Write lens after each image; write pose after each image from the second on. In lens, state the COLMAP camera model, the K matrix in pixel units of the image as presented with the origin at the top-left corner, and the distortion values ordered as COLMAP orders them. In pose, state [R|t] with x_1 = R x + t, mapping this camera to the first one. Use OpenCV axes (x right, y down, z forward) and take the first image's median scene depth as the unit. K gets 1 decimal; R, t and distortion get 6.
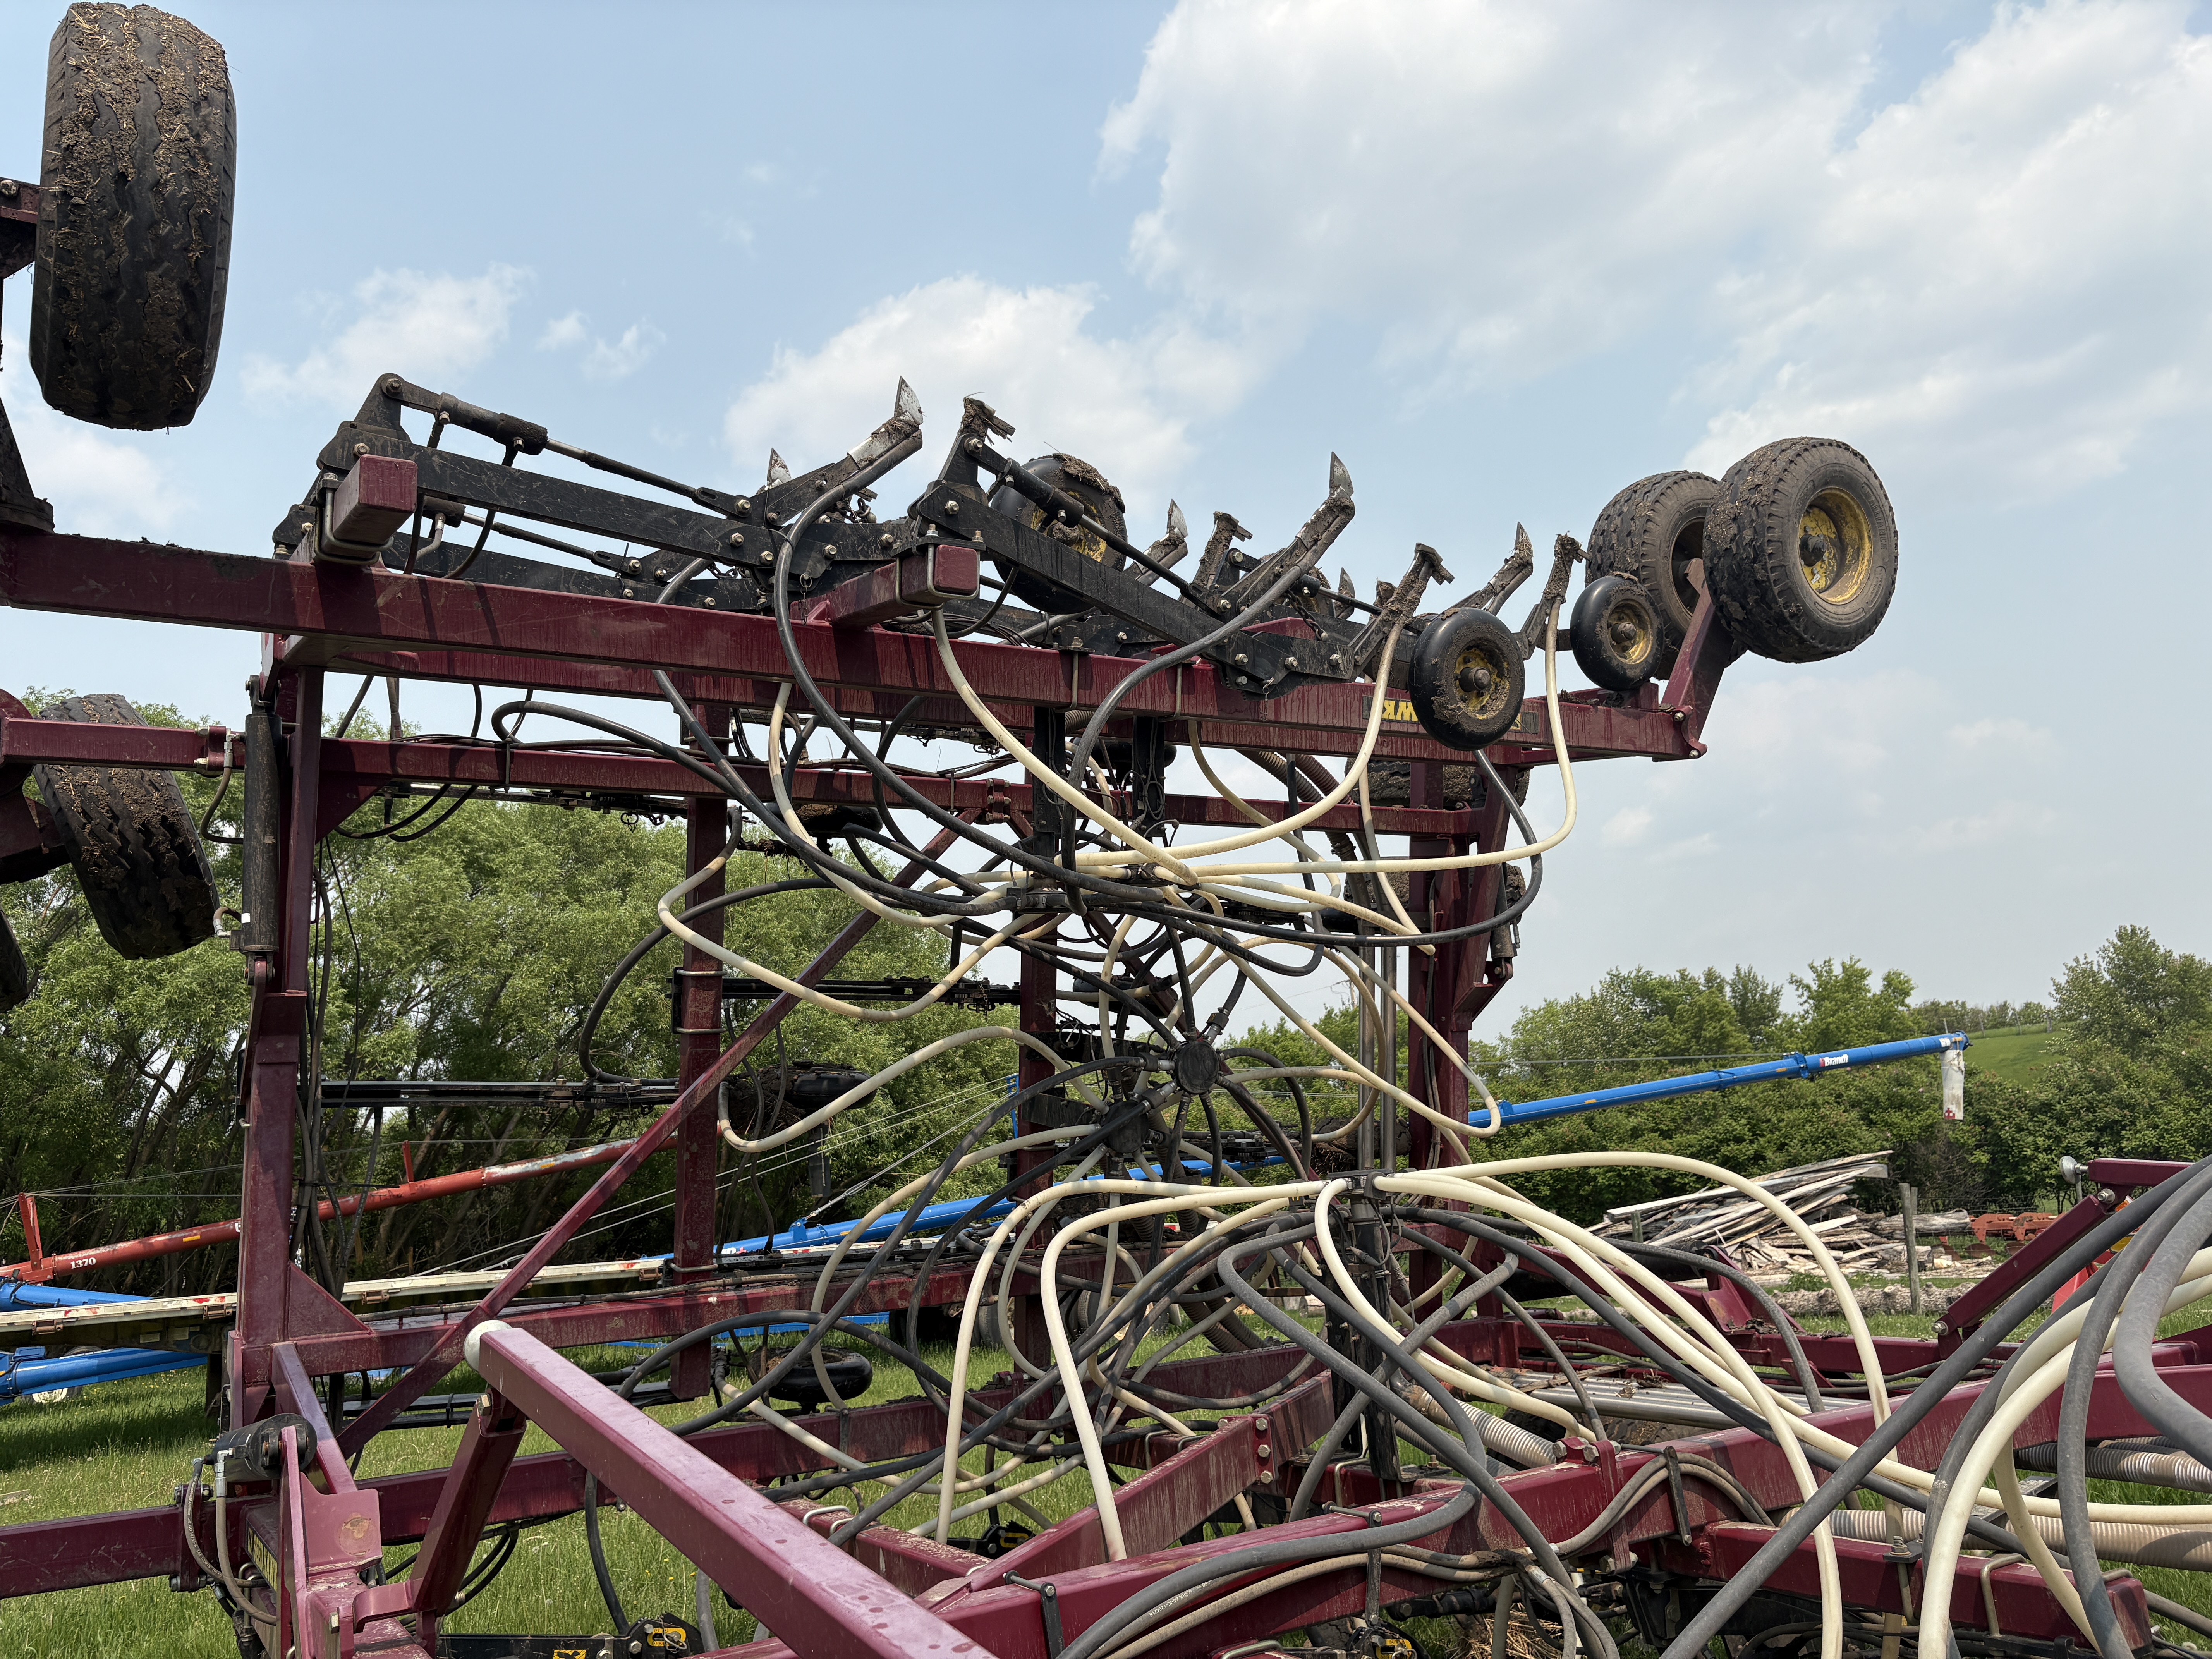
lens RADIAL K [[1685.0, 0, 1113.5], [0, 1685.0, 830.2], [0, 0, 1]] dist [0.034514, -0.036389]
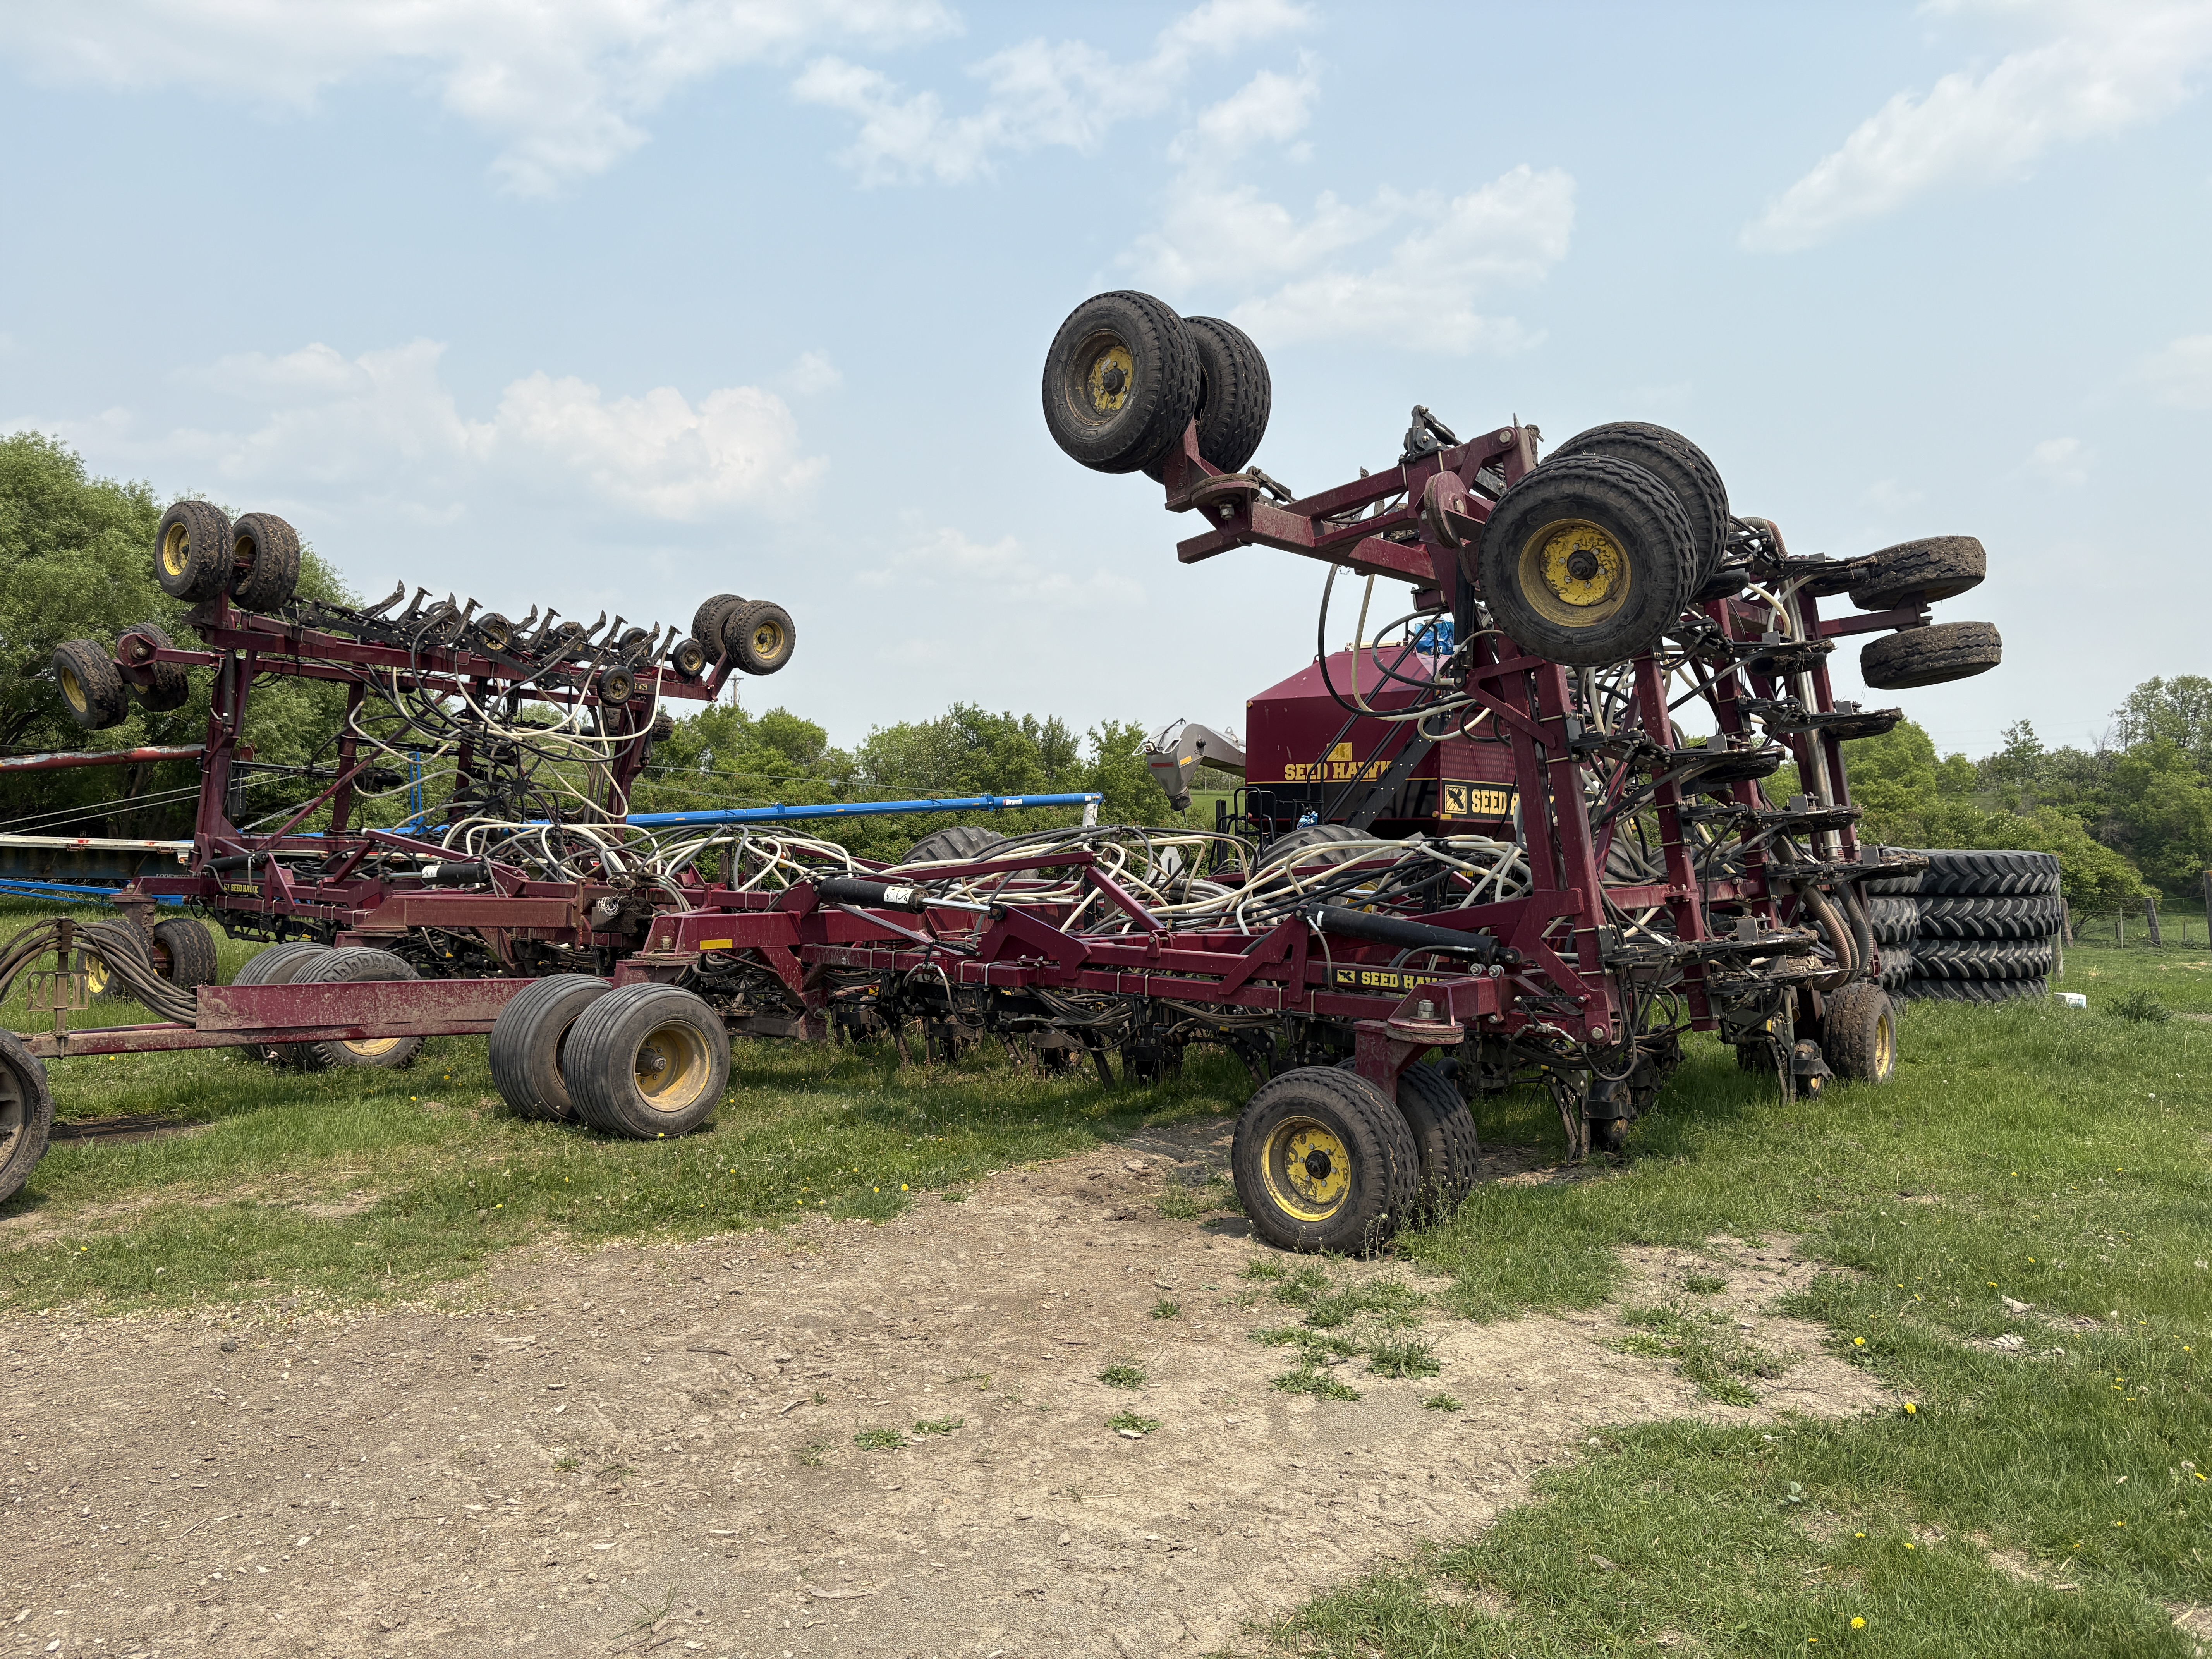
lens RADIAL K [[1685.0, 0, 1099.6], [0, 1685.0, 829.7], [0, 0, 1]] dist [0.034514, -0.036389]
pose [[0.934184, 0.108967, 0.339746, -0.000339], [-0.168787, 0.973901, 0.151746, -0.078916], [-0.314344, -0.199104, 0.928195, -0.405298]]
